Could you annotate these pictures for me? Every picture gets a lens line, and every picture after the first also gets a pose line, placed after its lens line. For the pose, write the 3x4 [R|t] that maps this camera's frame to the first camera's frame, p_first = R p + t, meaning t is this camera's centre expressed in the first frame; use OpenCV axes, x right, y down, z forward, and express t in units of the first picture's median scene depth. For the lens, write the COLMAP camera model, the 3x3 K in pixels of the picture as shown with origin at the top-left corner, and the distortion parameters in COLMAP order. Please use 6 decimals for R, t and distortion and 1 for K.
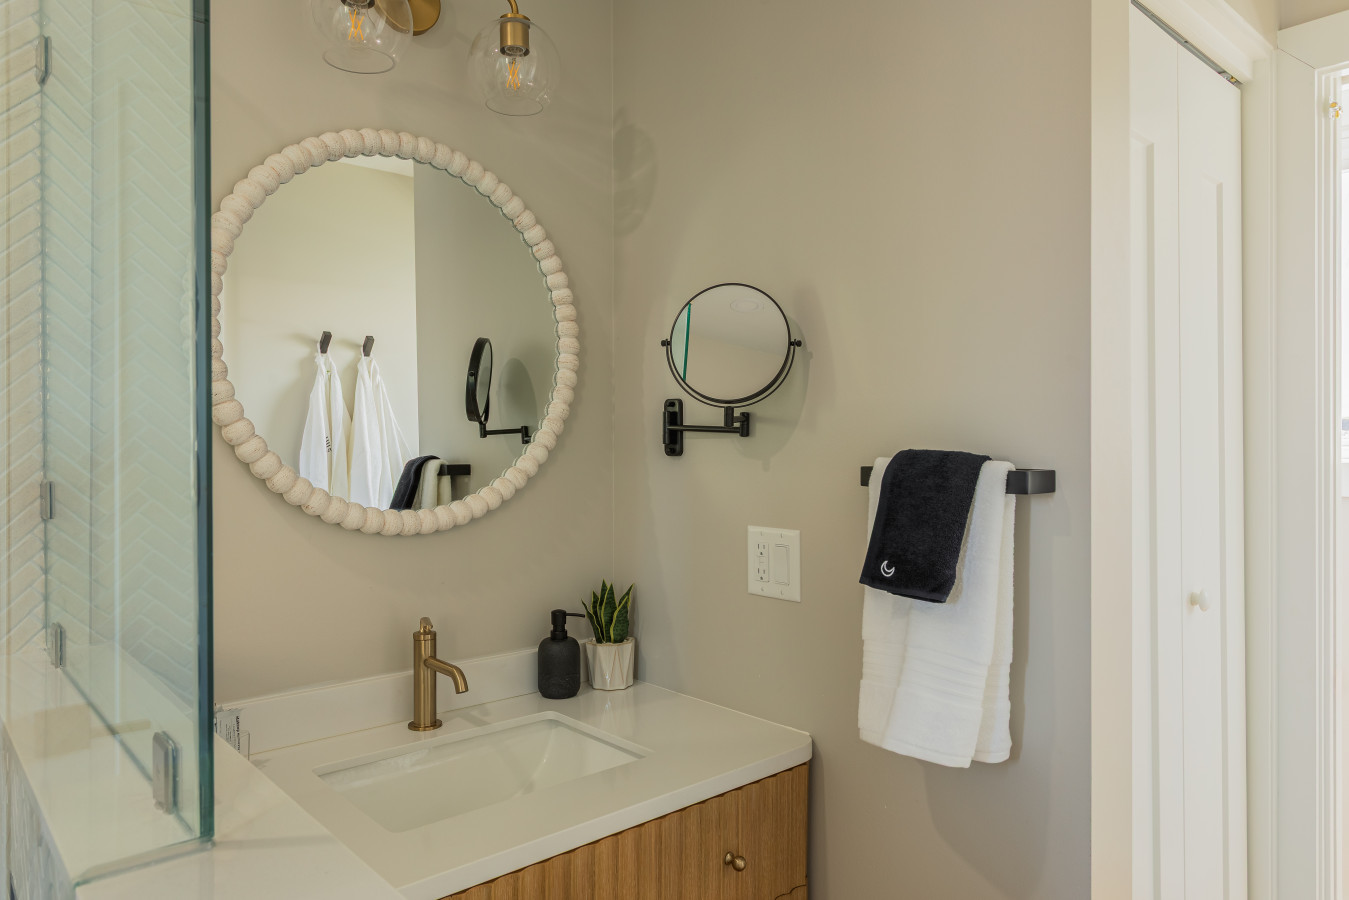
lens RADIAL K [[897.0, 0, 674.5], [0, 897.0, 450.0], [0, 0, 1]] dist [-0.003214, 0.002452]
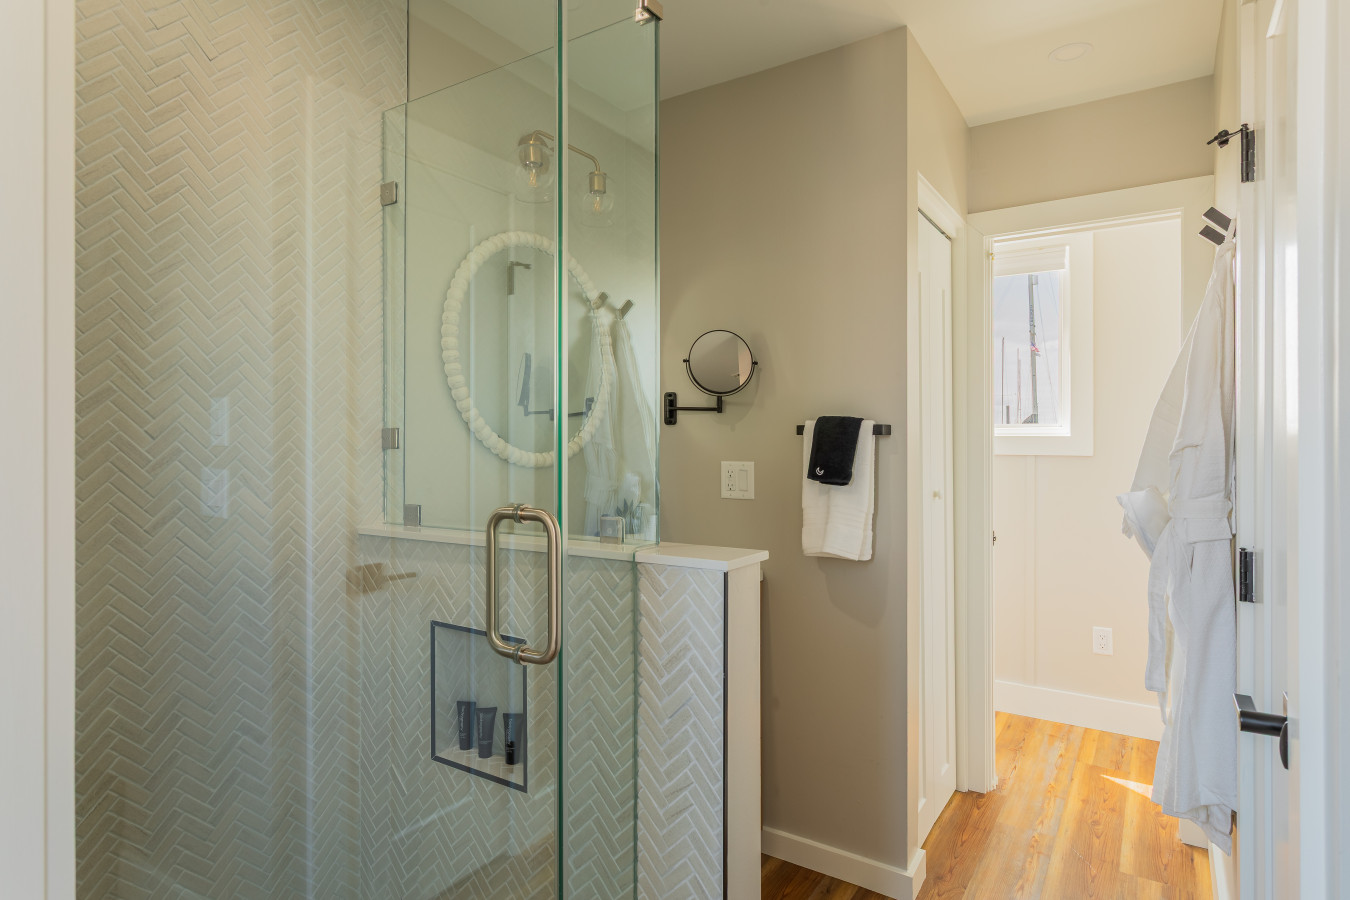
lens RADIAL K [[759.5, 0, 675.0], [0, 759.5, 450.0], [0, 0, 1]] dist [-0.002582, -0.000272]
pose [[0.962444, -0.001813, 0.271475, -0.526597], [0.001772, 0.999998, 0.000397, 0.073683], [-0.271475, 0.000099, 0.962445, -0.576813]]
